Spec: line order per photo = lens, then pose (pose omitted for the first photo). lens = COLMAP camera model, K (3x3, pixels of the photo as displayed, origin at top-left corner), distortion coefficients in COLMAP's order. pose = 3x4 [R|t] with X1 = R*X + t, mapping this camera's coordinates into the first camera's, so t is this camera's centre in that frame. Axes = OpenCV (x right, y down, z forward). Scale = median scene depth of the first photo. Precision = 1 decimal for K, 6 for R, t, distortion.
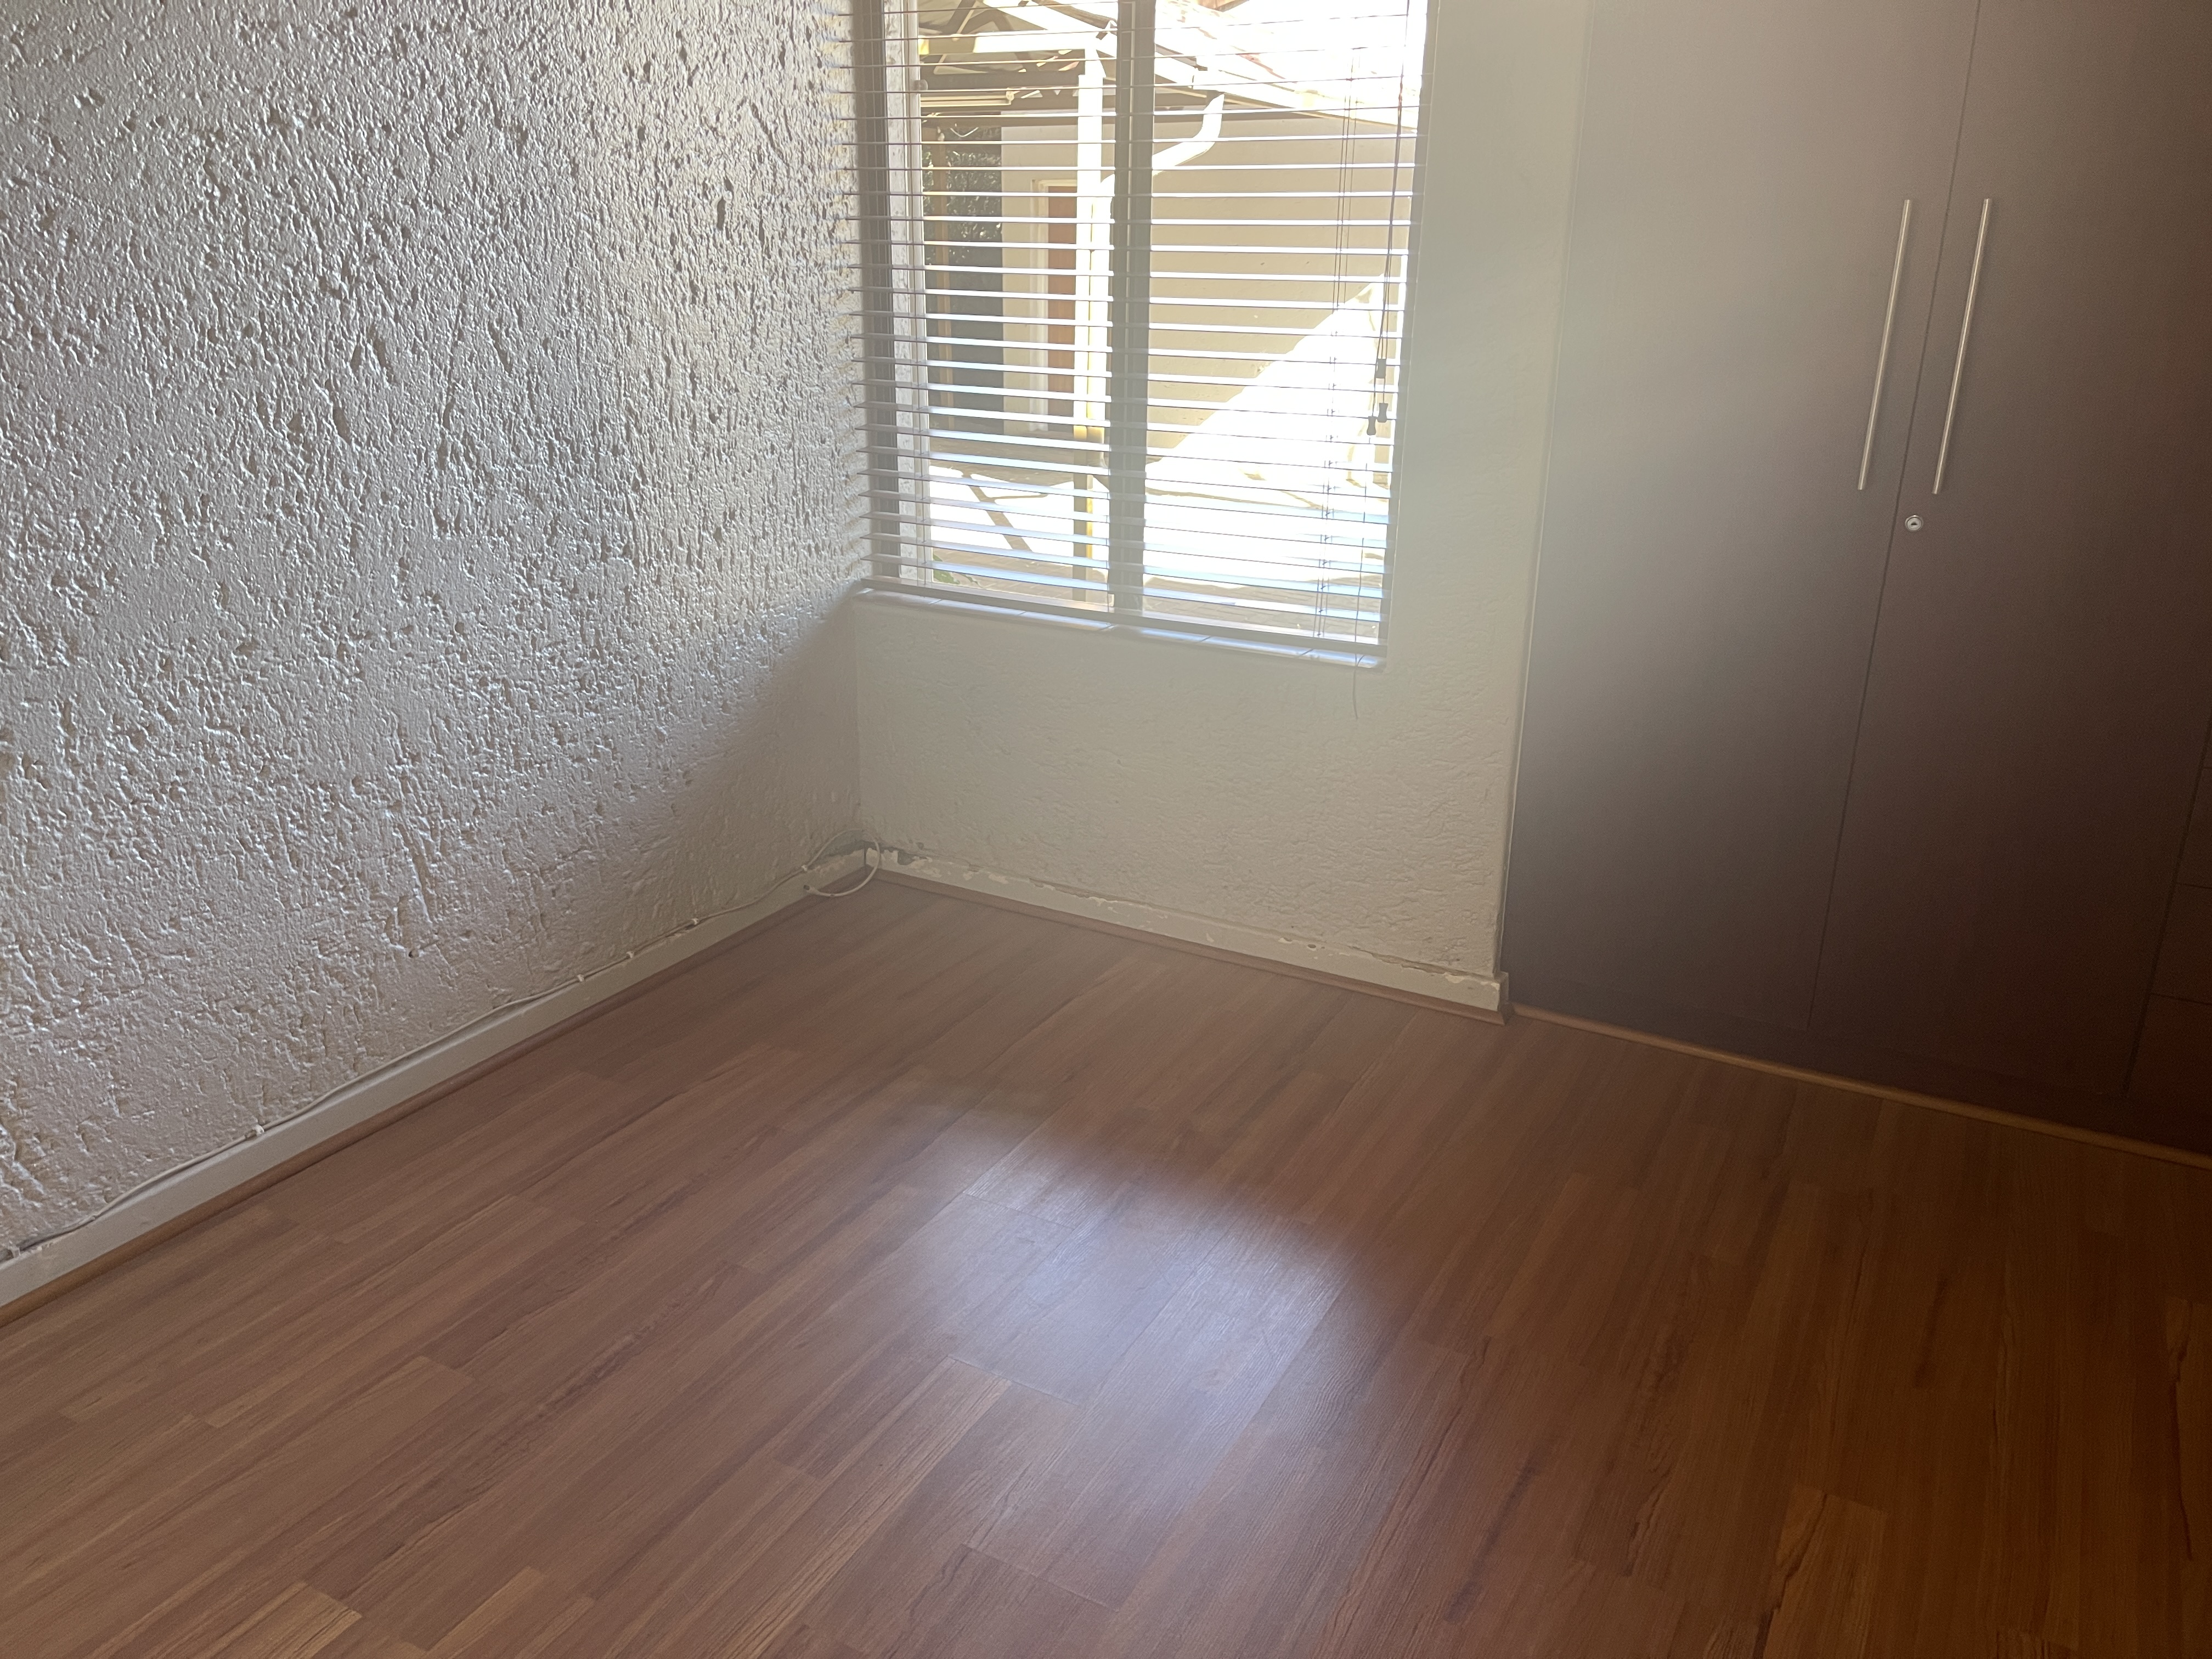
lens RADIAL K [[1659.8, 0, 1093.2], [0, 1659.8, 833.6], [0, 0, 1]] dist [0.064575, -0.090695]
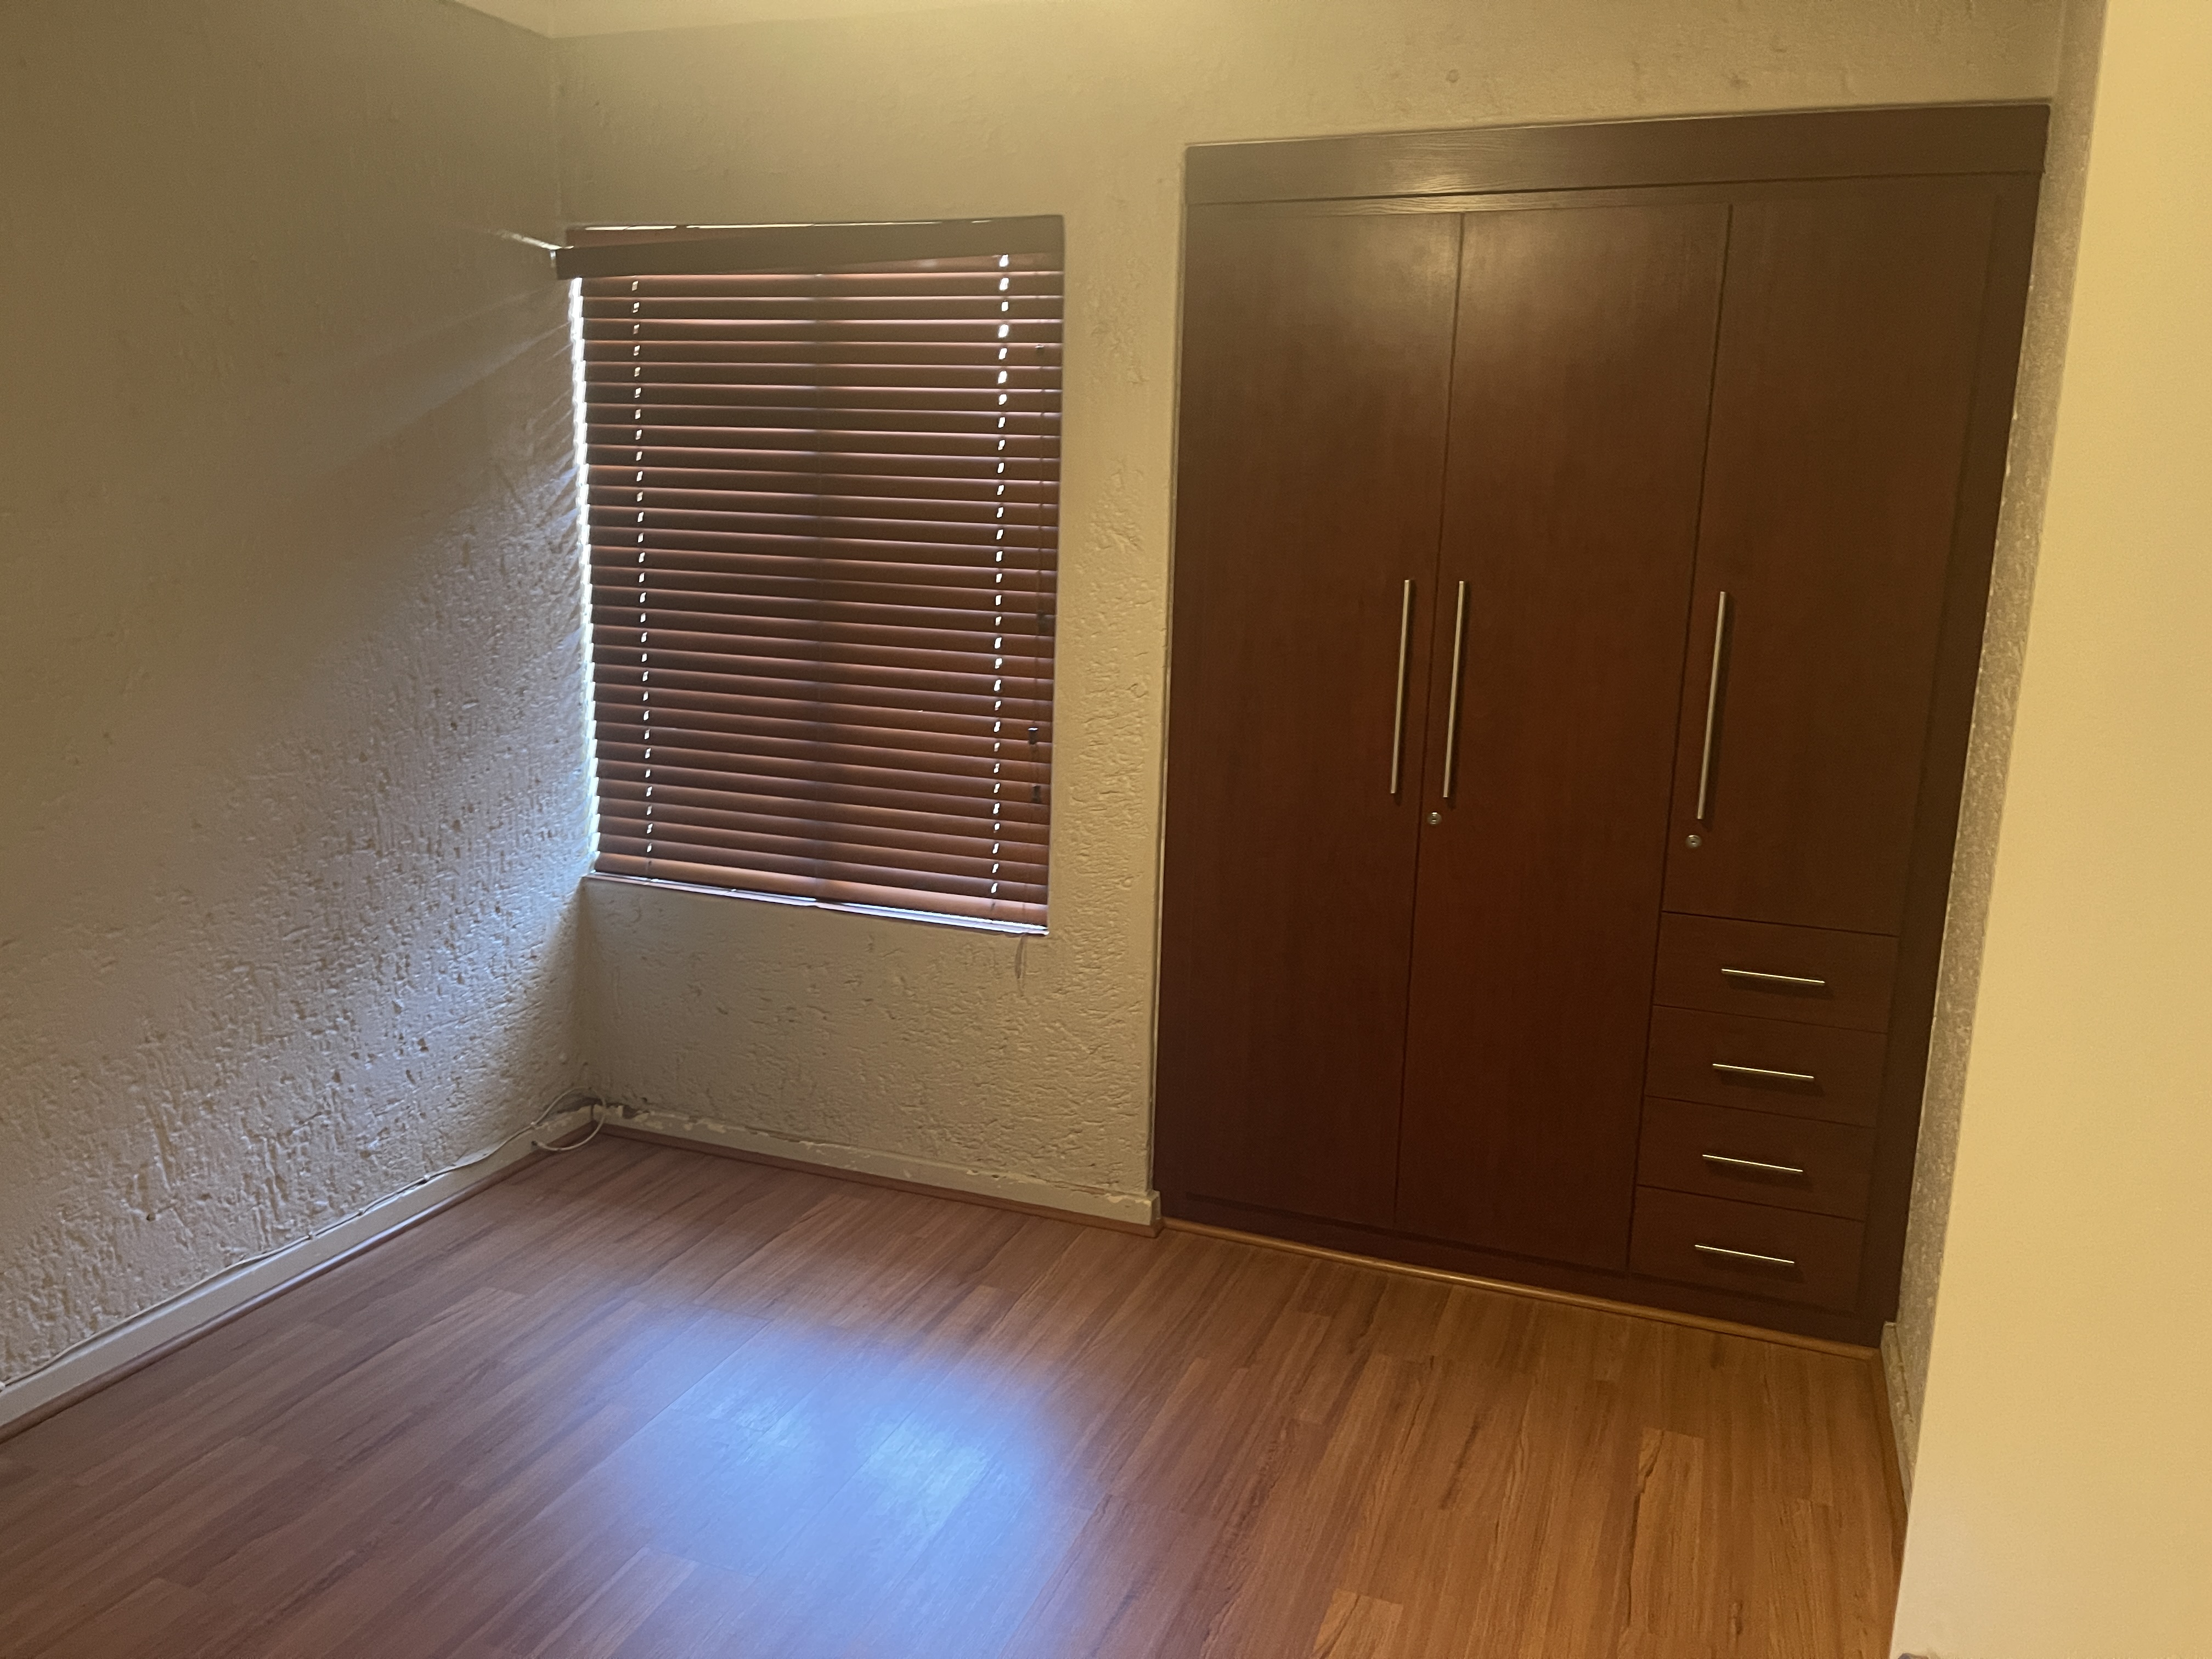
lens RADIAL K [[1659.8, 0, 1115.7], [0, 1659.8, 837.2], [0, 0, 1]] dist [0.064575, -0.090695]
pose [[0.988278, -0.010420, 0.152307, 0.047310], [0.032357, 0.989299, -0.142272, 0.002939], [-0.149194, 0.145532, 0.978040, -0.188520]]
